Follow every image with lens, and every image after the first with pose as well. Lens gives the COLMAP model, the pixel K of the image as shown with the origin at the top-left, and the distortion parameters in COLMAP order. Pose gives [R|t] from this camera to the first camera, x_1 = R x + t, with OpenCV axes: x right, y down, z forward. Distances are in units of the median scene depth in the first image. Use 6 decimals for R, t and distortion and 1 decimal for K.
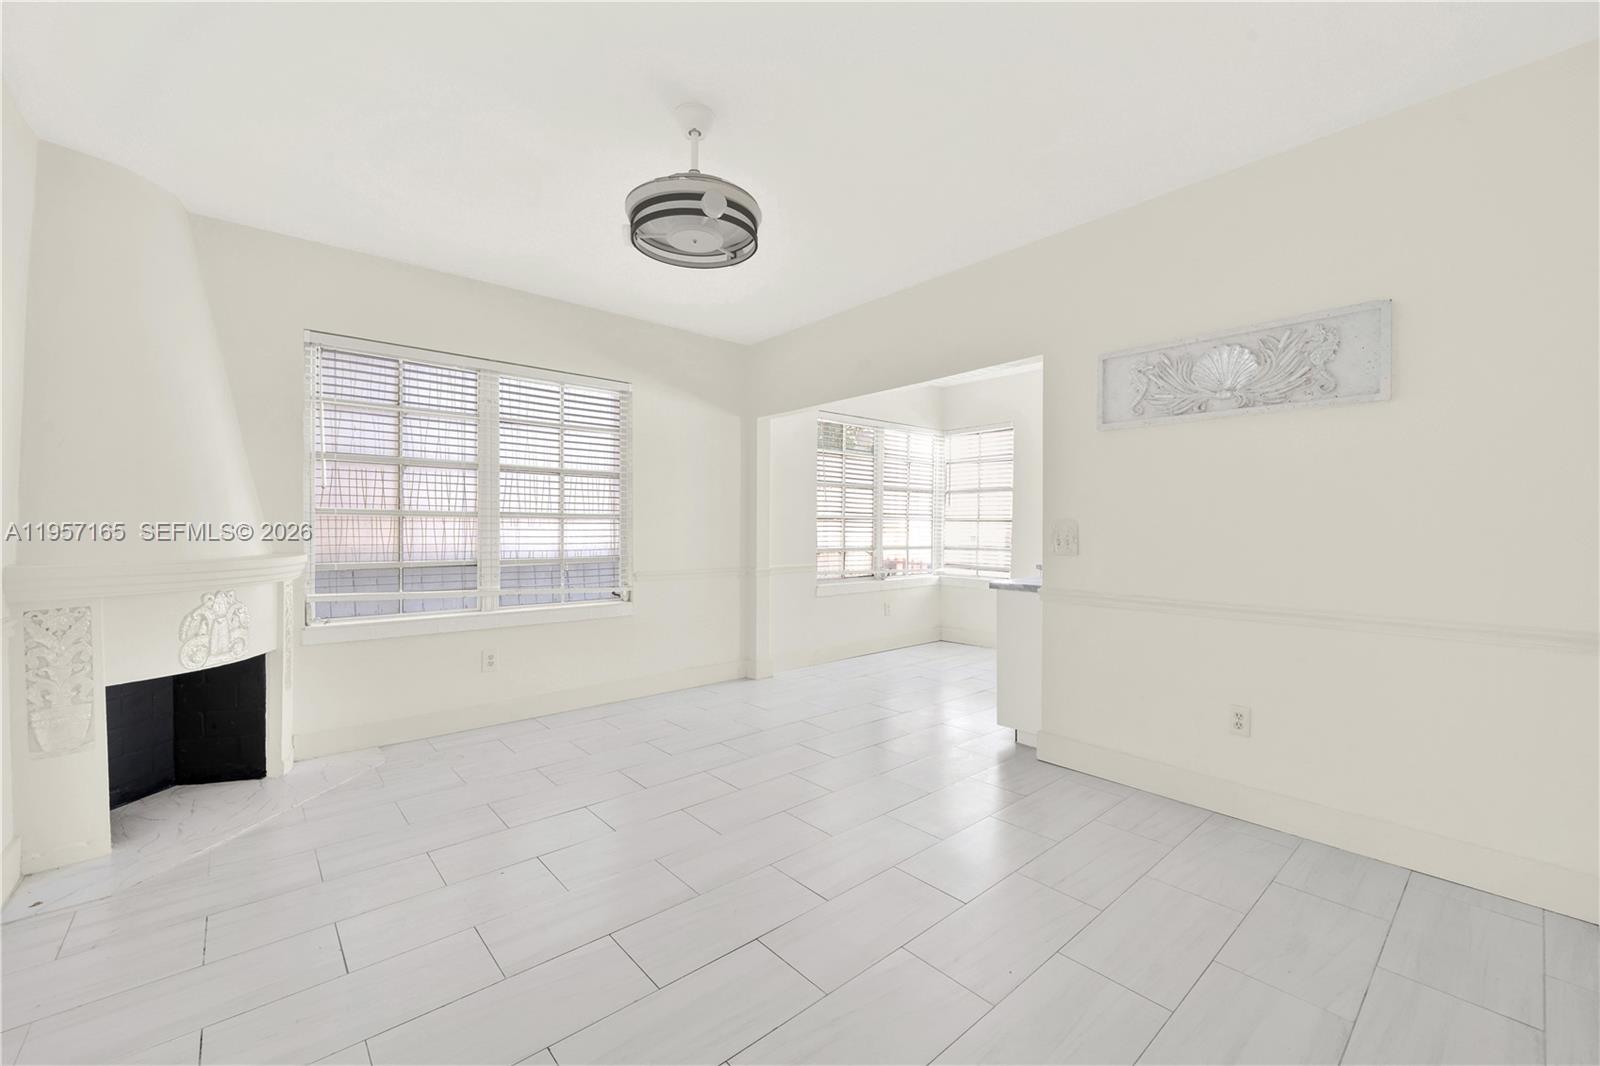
lens RADIAL K [[635.7, 0, 802.3], [0, 635.7, 527.1], [0, 0, 1]] dist [-0.002919, 0.000131]
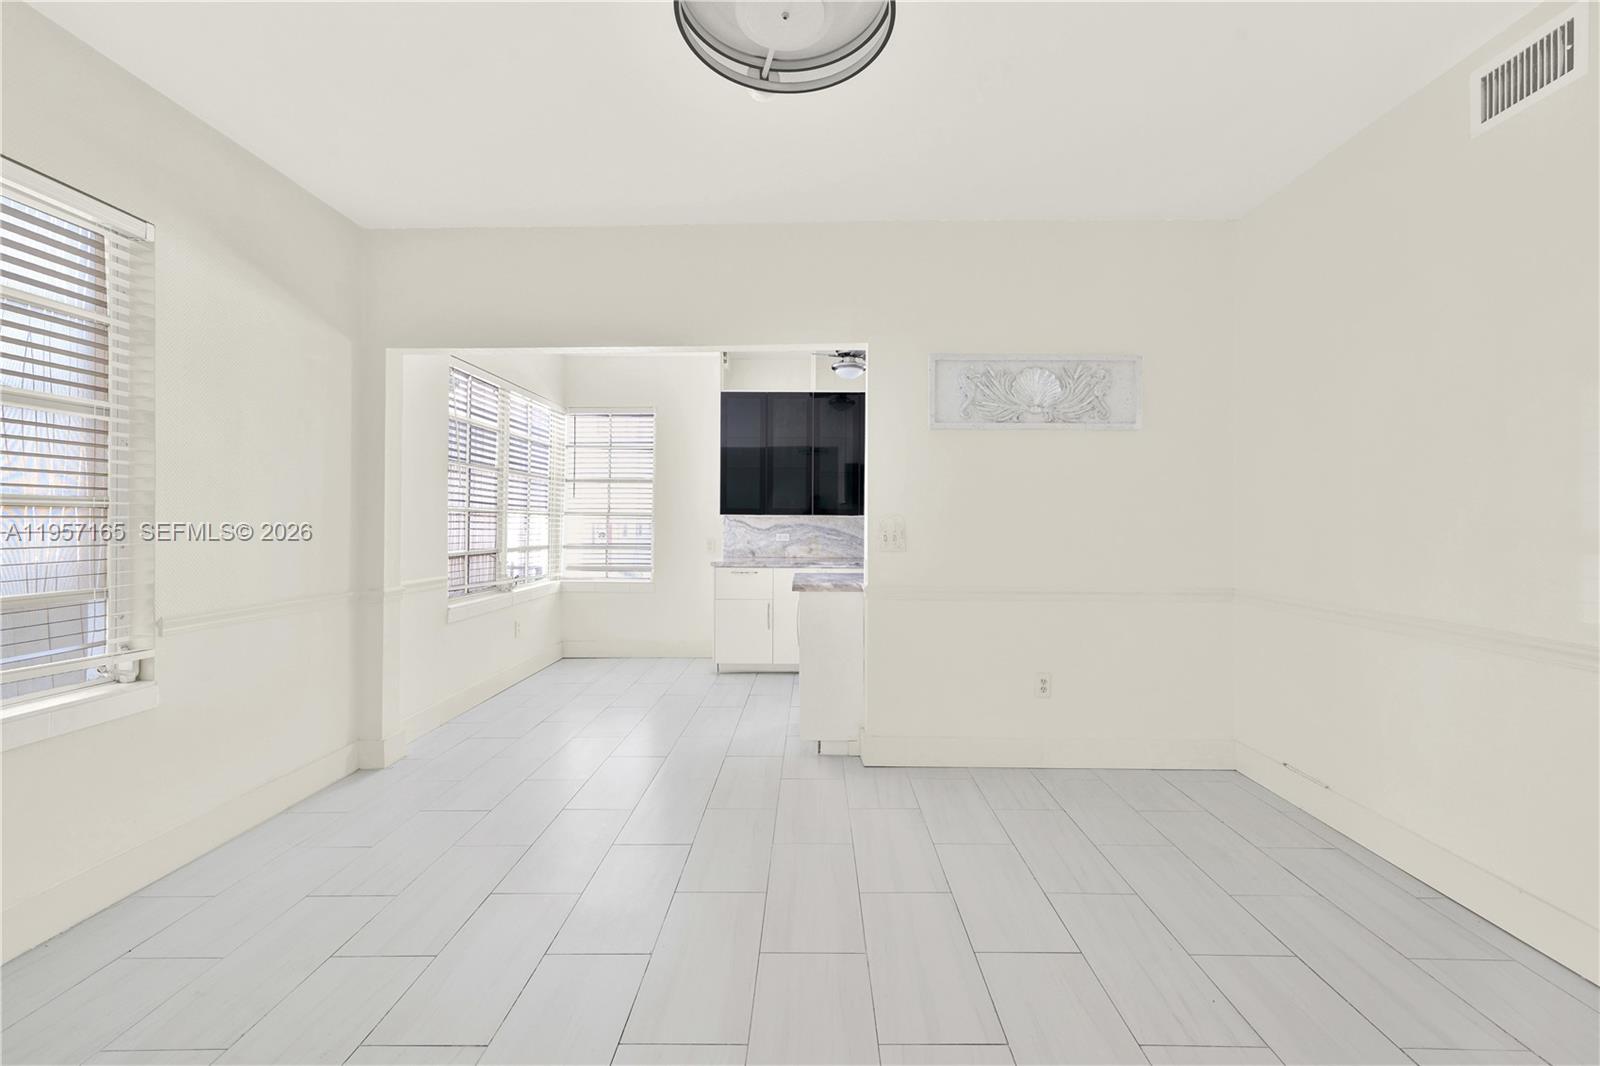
lens RADIAL K [[635.7, 0, 800.1], [0, 635.7, 521.6], [0, 0, 1]] dist [-0.002919, 0.000131]
pose [[0.670226, -0.002070, 0.742154, -0.293669], [0.001653, 0.999998, 0.001296, -0.002518], [-0.742155, 0.000358, 0.670228, 0.316434]]
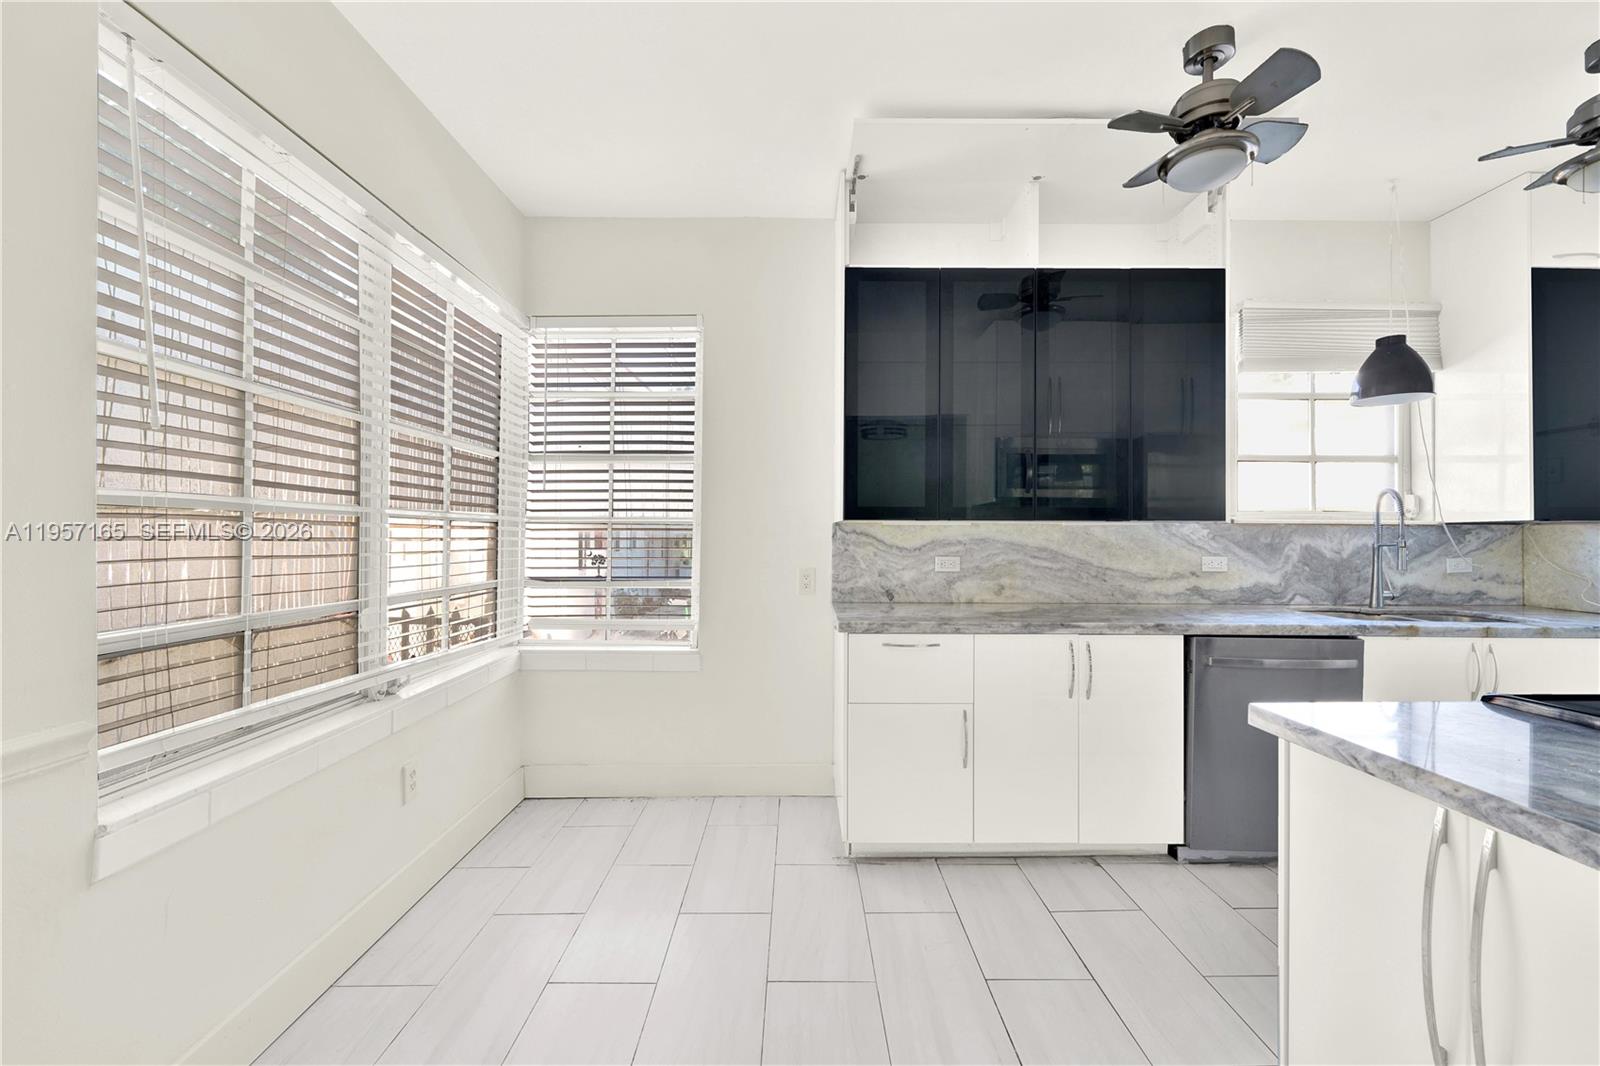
lens RADIAL K [[635.7, 0, 796.7], [0, 635.7, 533.2], [0, 0, 1]] dist [-0.002919, 0.000131]
pose [[0.664716, -0.009181, 0.747040, 0.025943], [0.004494, 0.999956, 0.008291, -0.007900], [-0.747083, -0.002154, 0.664728, 0.867443]]
